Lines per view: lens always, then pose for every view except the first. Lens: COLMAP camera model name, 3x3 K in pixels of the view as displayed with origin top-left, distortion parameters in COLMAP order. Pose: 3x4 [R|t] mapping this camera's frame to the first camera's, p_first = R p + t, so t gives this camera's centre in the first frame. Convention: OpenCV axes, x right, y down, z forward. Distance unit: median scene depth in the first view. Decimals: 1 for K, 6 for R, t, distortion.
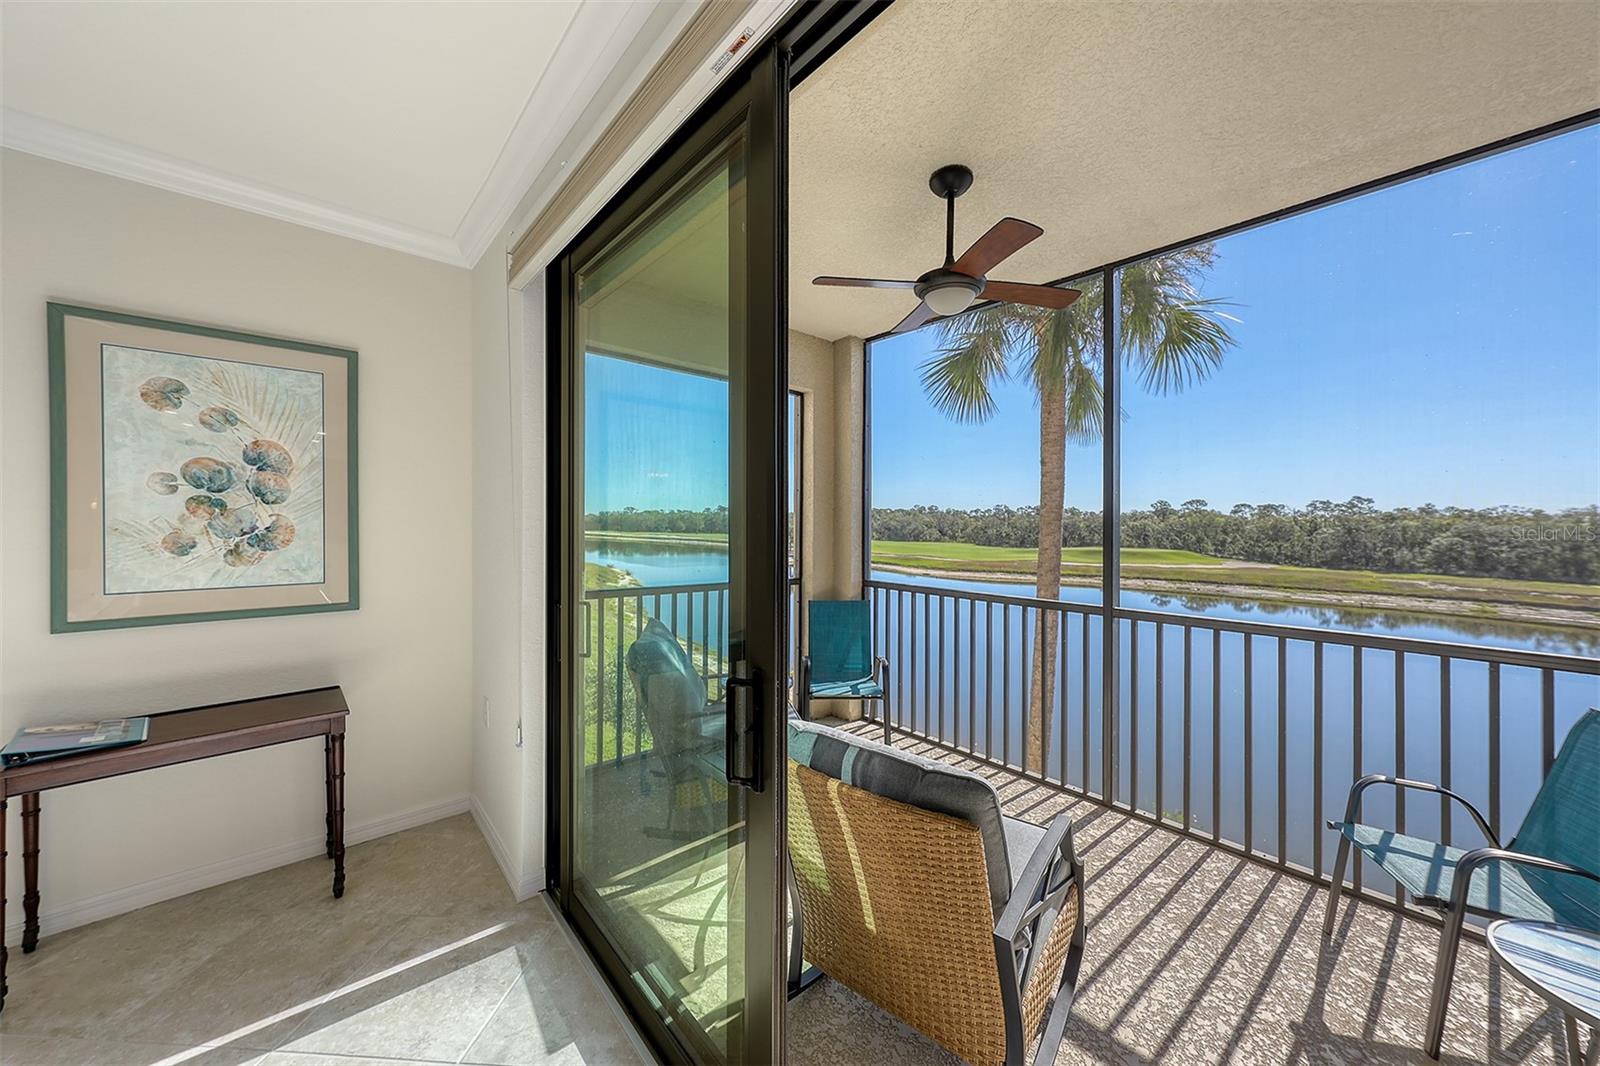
lens RADIAL K [[566.1, 0, 810.0], [0, 566.1, 523.9], [0, 0, 1]] dist [0.003680, -0.000453]
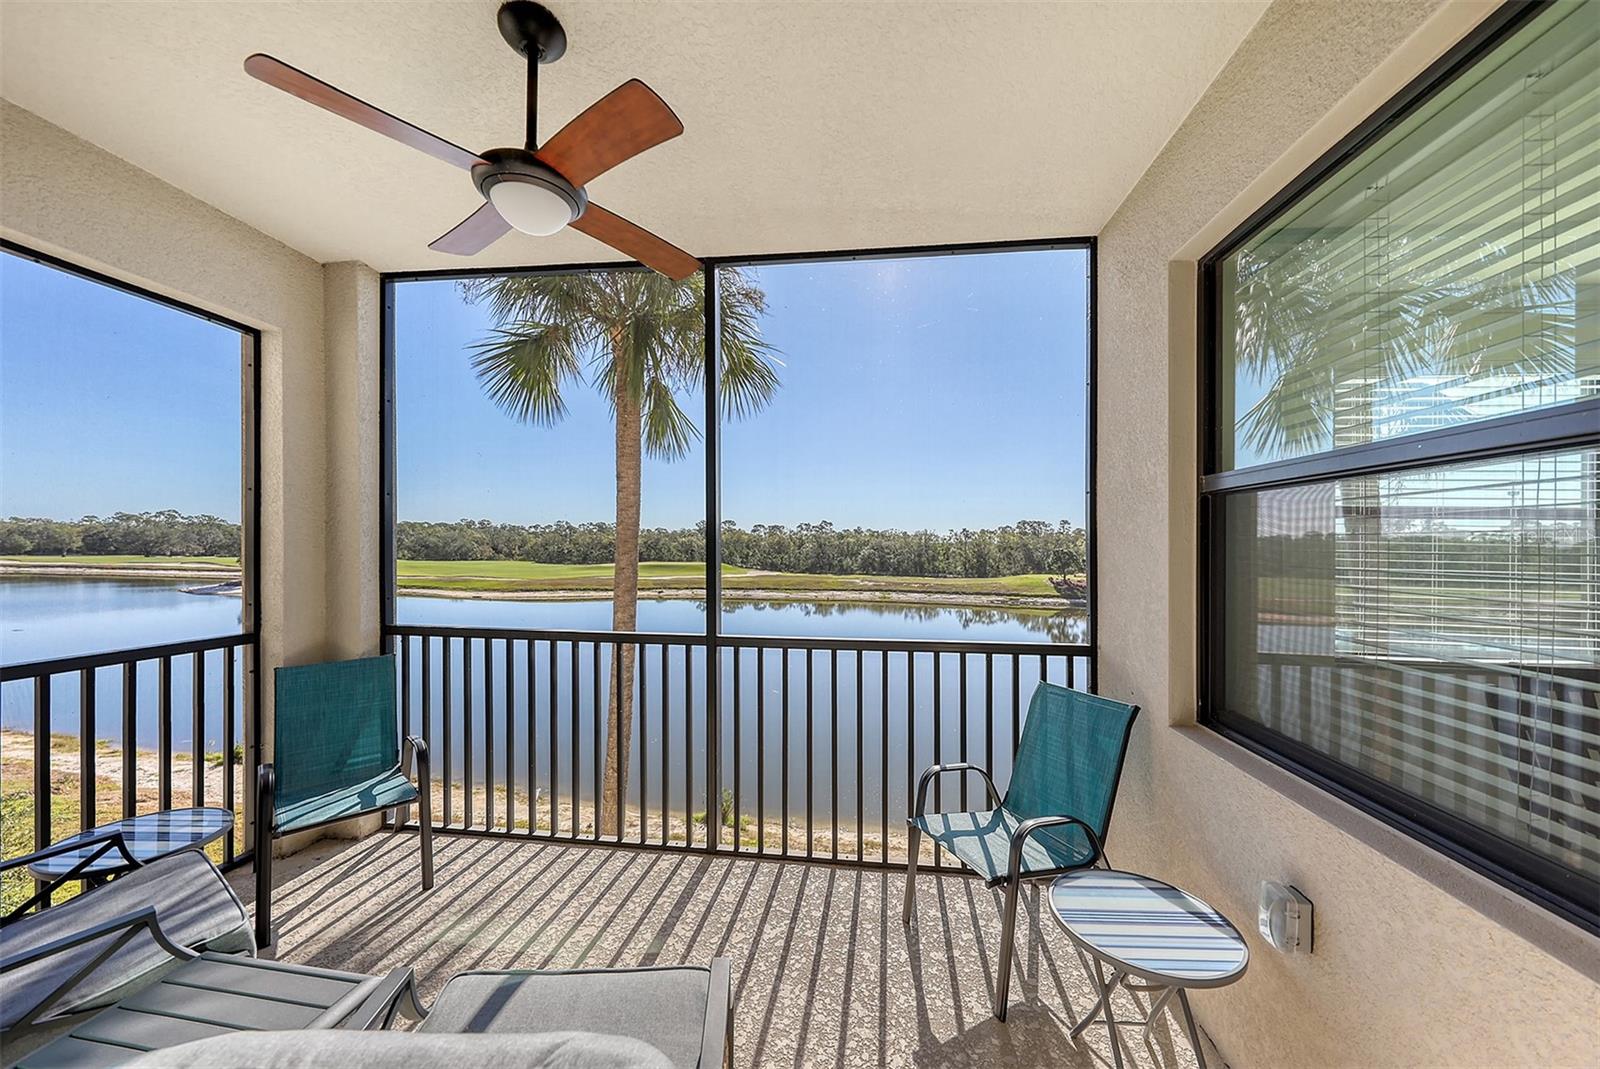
lens RADIAL K [[566.1, 0, 791.8], [0, 566.1, 547.7], [0, 0, 1]] dist [0.003680, -0.000453]
pose [[0.758134, -0.008169, 0.652047, 0.022722], [-0.000147, 0.999919, 0.012699, -0.004052], [-0.652099, -0.009724, 0.758072, 0.163692]]
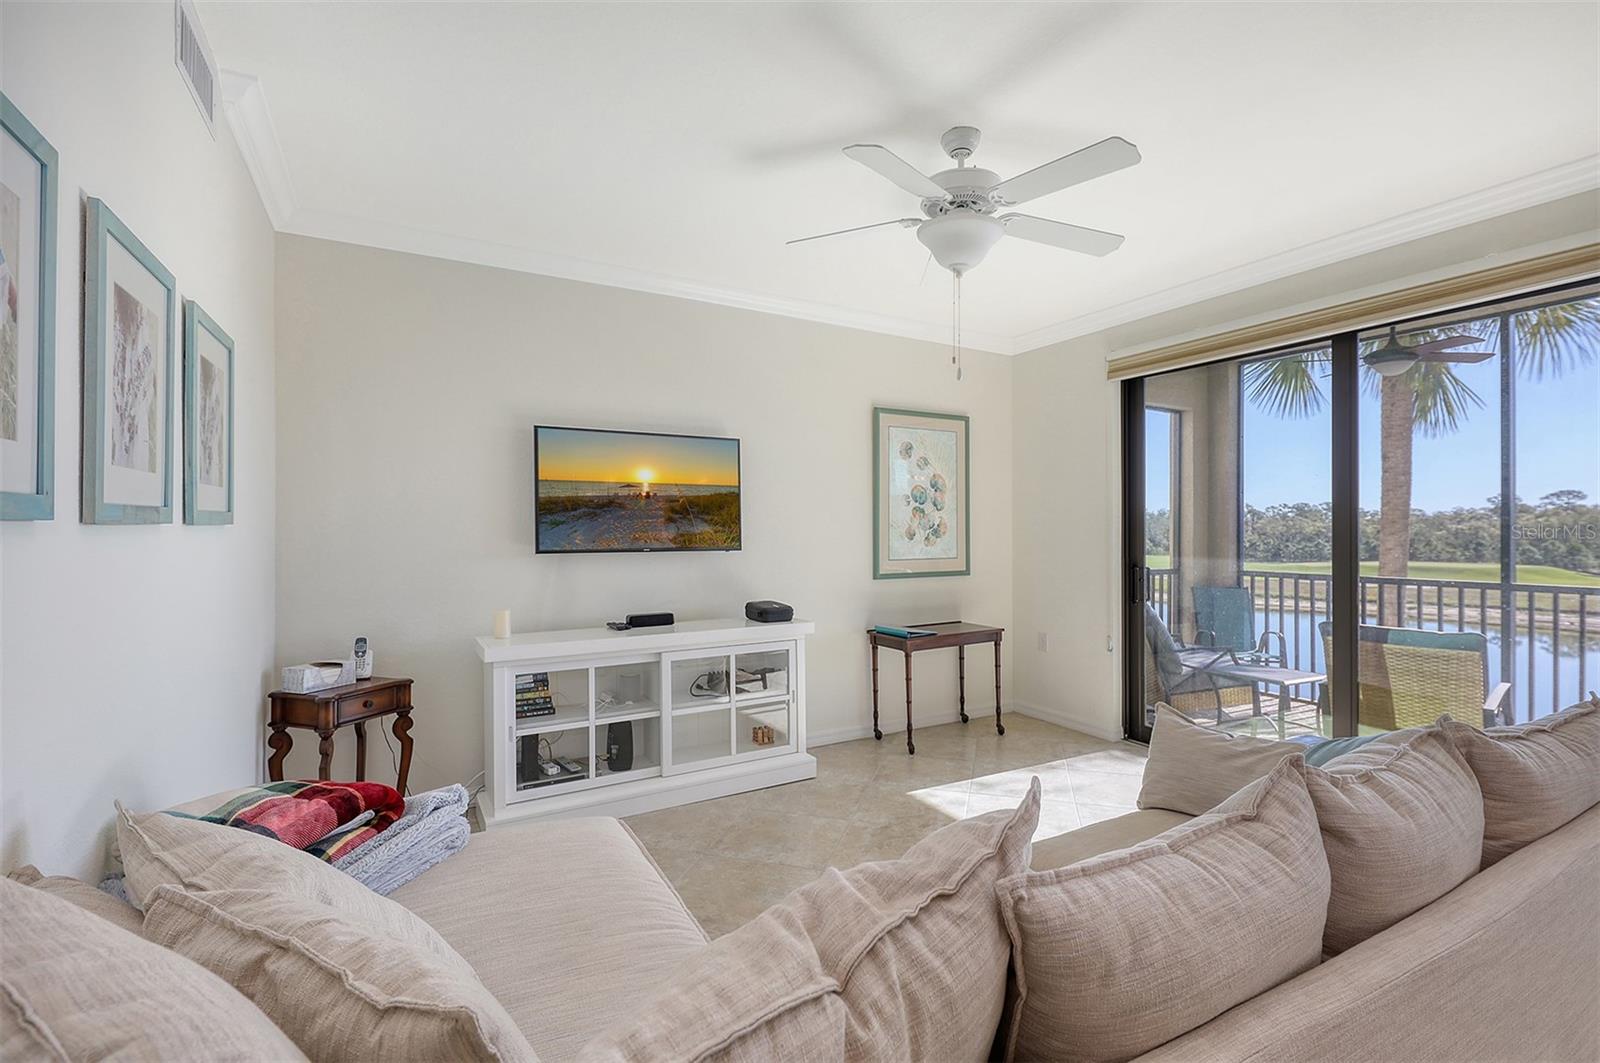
lens RADIAL K [[712.5, 0, 807.5], [0, 712.5, 532.9], [0, 0, 1]] dist [-0.004608, 0.000197]
pose [[0.975589, -0.009839, -0.219383, -0.450167], [0.009732, 0.999951, -0.001569, 0.016122], [0.219388, -0.000604, 0.975638, -0.613933]]
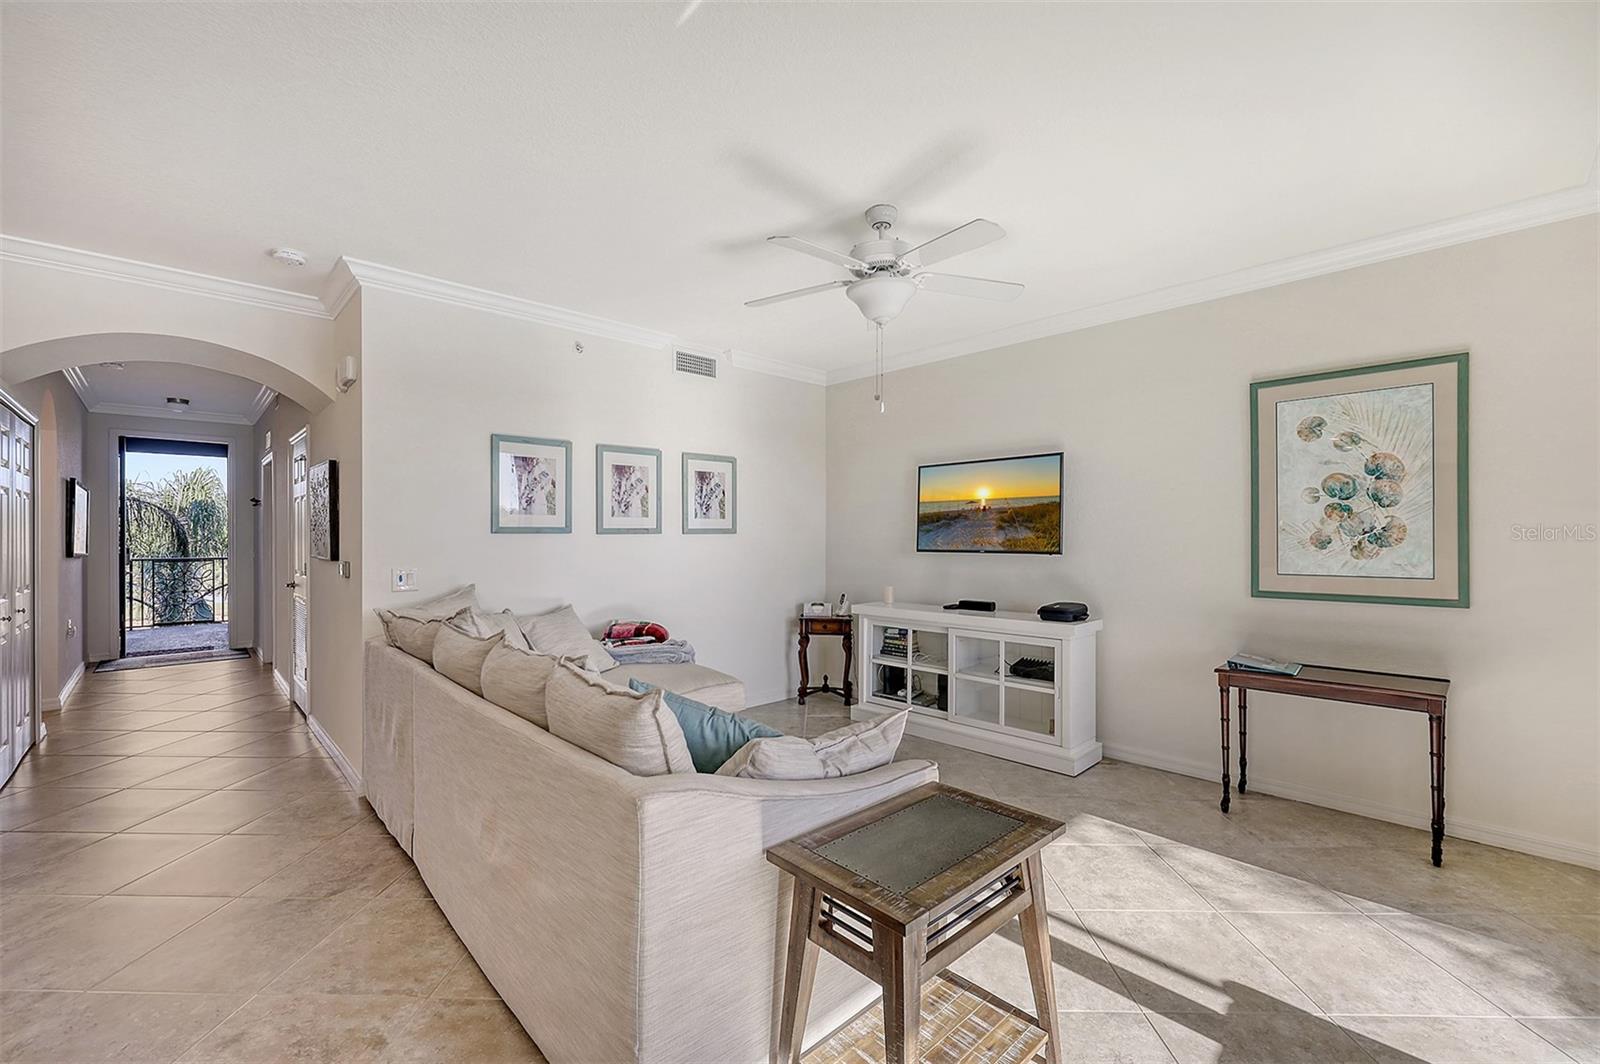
lens RADIAL K [[664.1, 0, 801.9], [0, 664.1, 539.7], [0, 0, 1]] dist [-0.005726, 0.000911]
pose [[0.025030, -0.006285, -0.999667, 0.195061], [-0.003251, 0.999974, -0.006368, 0.022982], [0.999681, 0.003410, 0.025009, -0.120059]]
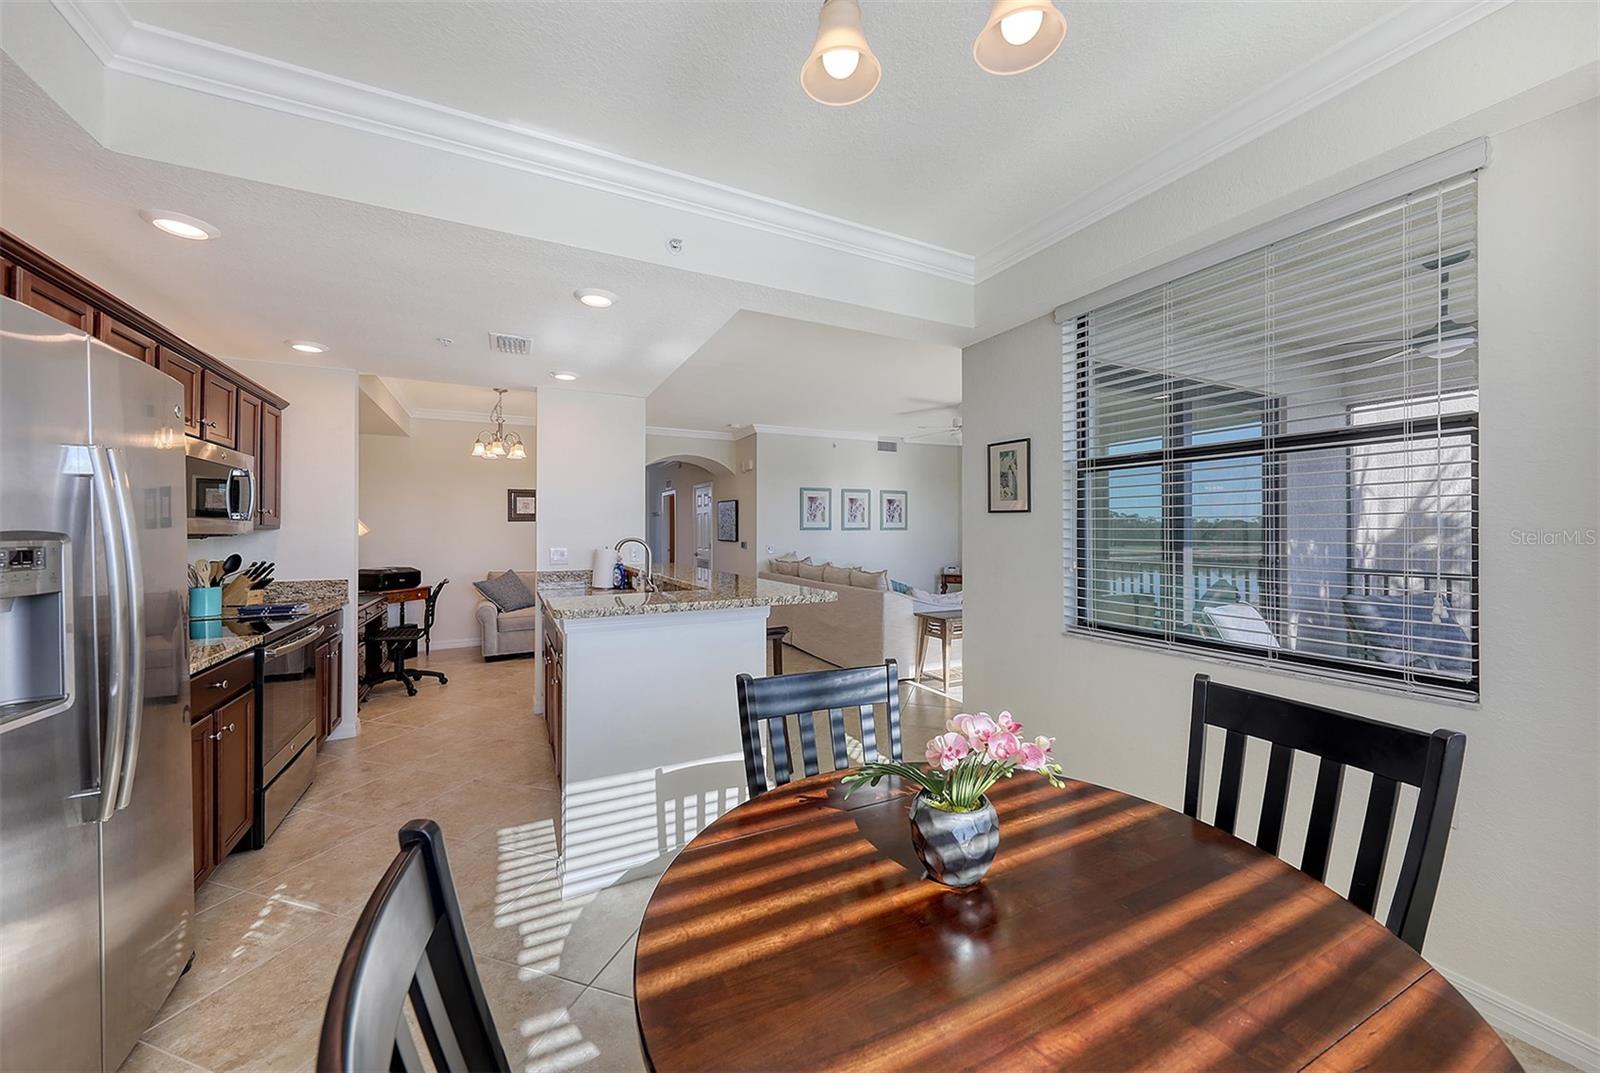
lens RADIAL K [[566.1, 0, 797.0], [0, 566.1, 520.4], [0, 0, 1]] dist [0.003680, -0.000453]
pose [[-0.265256, -0.029743, -0.963719, 0.985091], [-0.005570, 0.999555, -0.029316, 0.031259], [0.964162, -0.002408, -0.265303, -0.057331]]
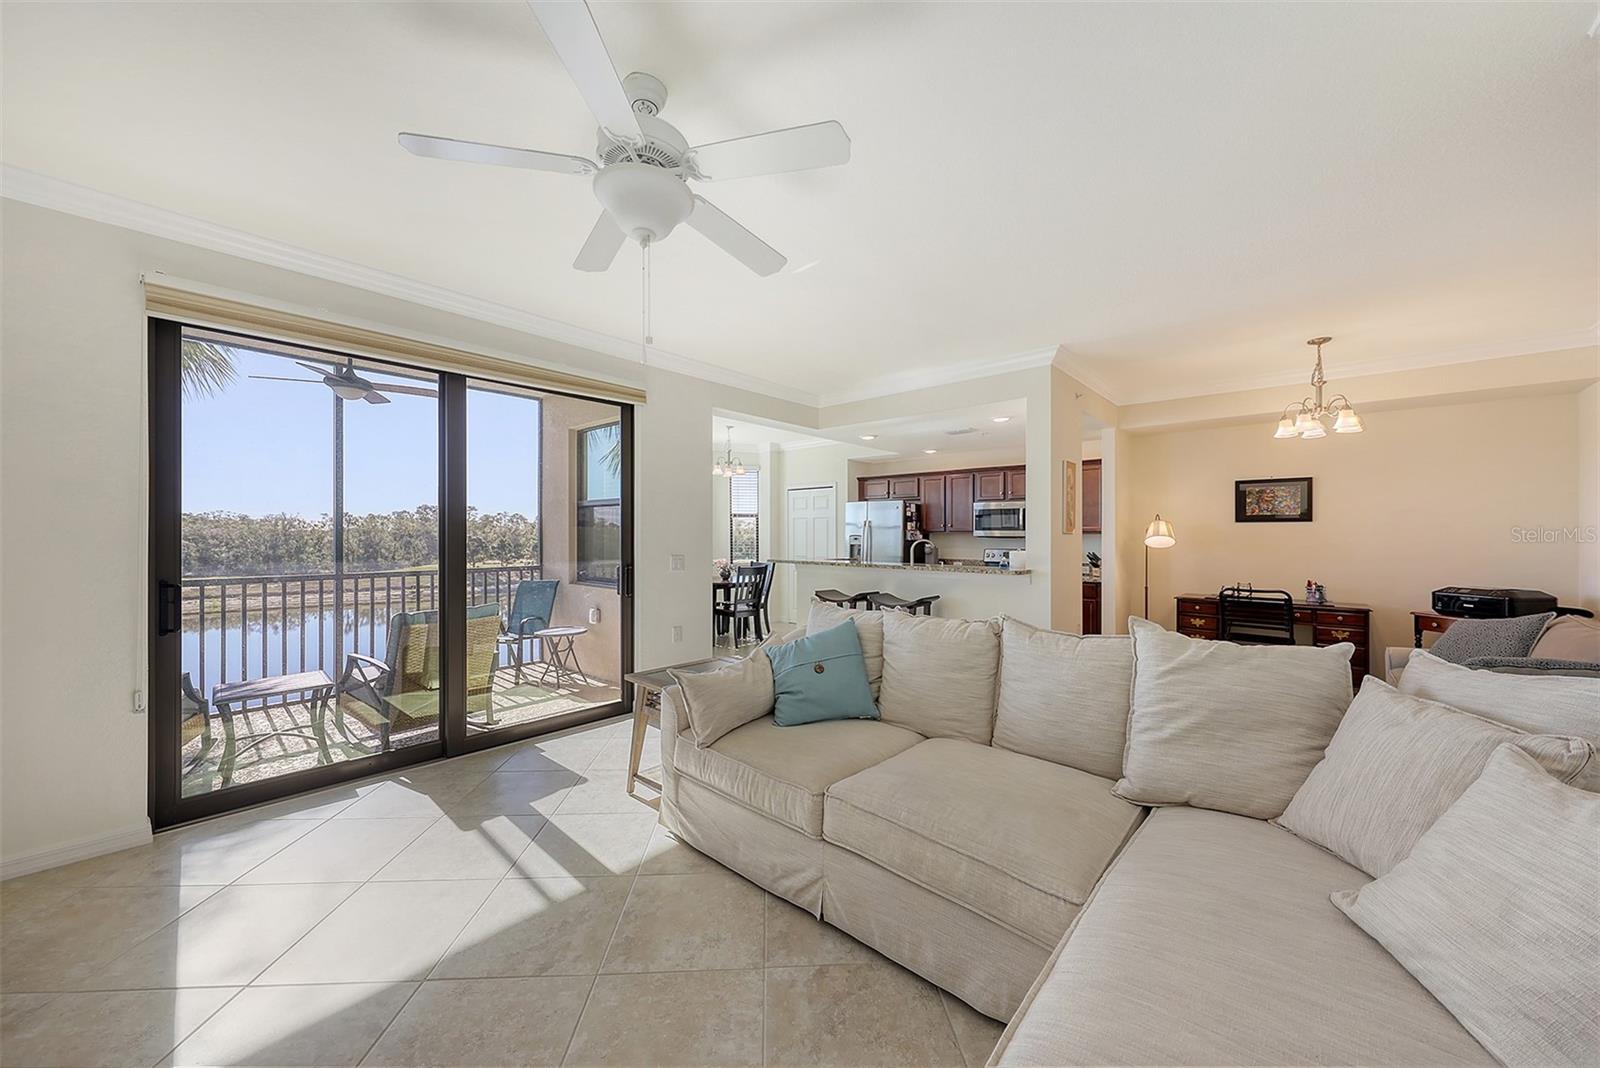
lens RADIAL K [[578.9, 0, 787.5], [0, 578.9, 539.8], [0, 0, 1]] dist [-0.002470, -0.000047]
pose [[-0.090392, -0.020127, 0.995703, -0.883577], [-0.002167, 0.999797, 0.020013, 0.010892], [-0.995904, -0.000349, -0.090417, -0.087511]]
